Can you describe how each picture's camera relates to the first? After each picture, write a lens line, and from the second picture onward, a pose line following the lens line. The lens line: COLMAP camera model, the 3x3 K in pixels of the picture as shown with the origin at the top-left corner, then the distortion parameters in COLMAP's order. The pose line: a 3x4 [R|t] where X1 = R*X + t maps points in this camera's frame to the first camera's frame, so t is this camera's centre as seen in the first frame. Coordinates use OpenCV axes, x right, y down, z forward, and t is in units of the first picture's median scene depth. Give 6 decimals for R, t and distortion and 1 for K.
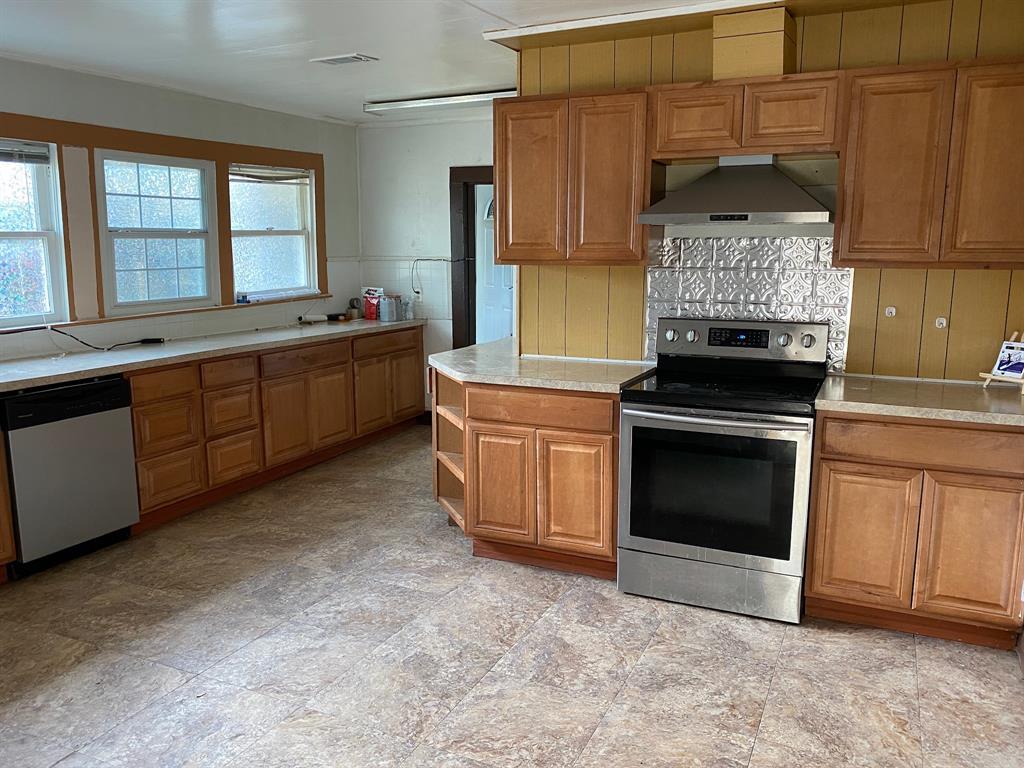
lens RADIAL K [[809.5, 0, 515.6], [0, 809.5, 381.7], [0, 0, 1]] dist [0.012844, -0.030643]
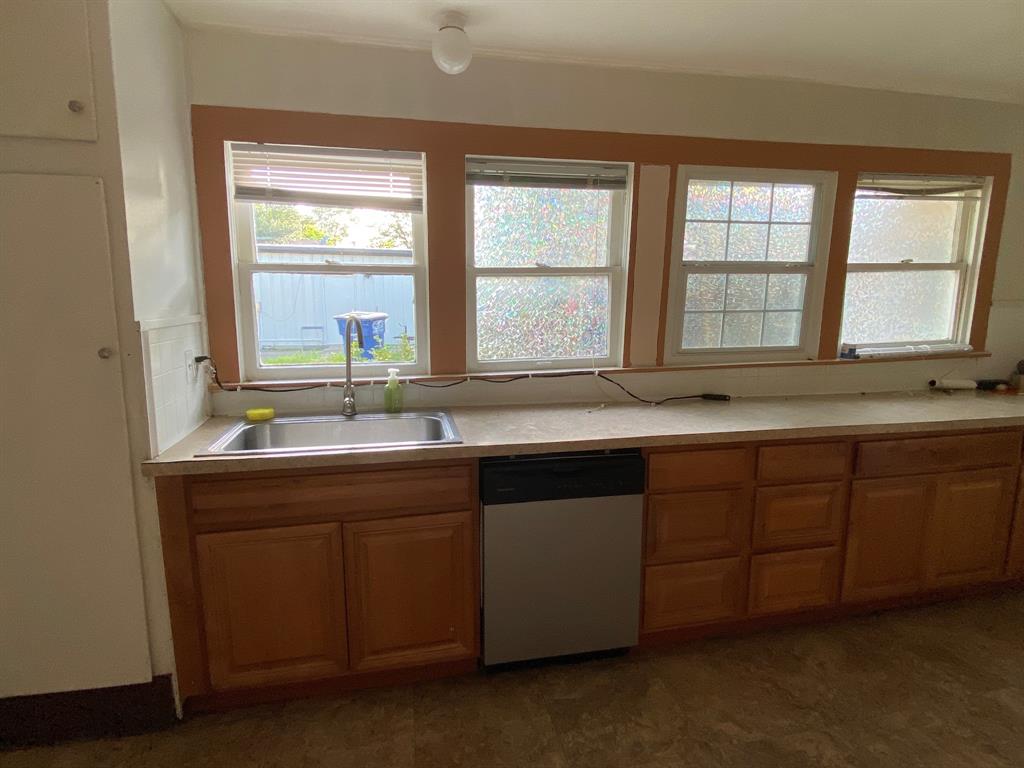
lens RADIAL K [[551.0, 0, 510.5], [0, 551.0, 380.9], [0, 0, 1]] dist [0.010173, -0.013314]
pose [[0.622840, 0.128806, -0.771673, -0.142490], [-0.134537, 0.989294, 0.056543, -0.068418], [0.770695, 0.068602, 0.633501, 0.465544]]
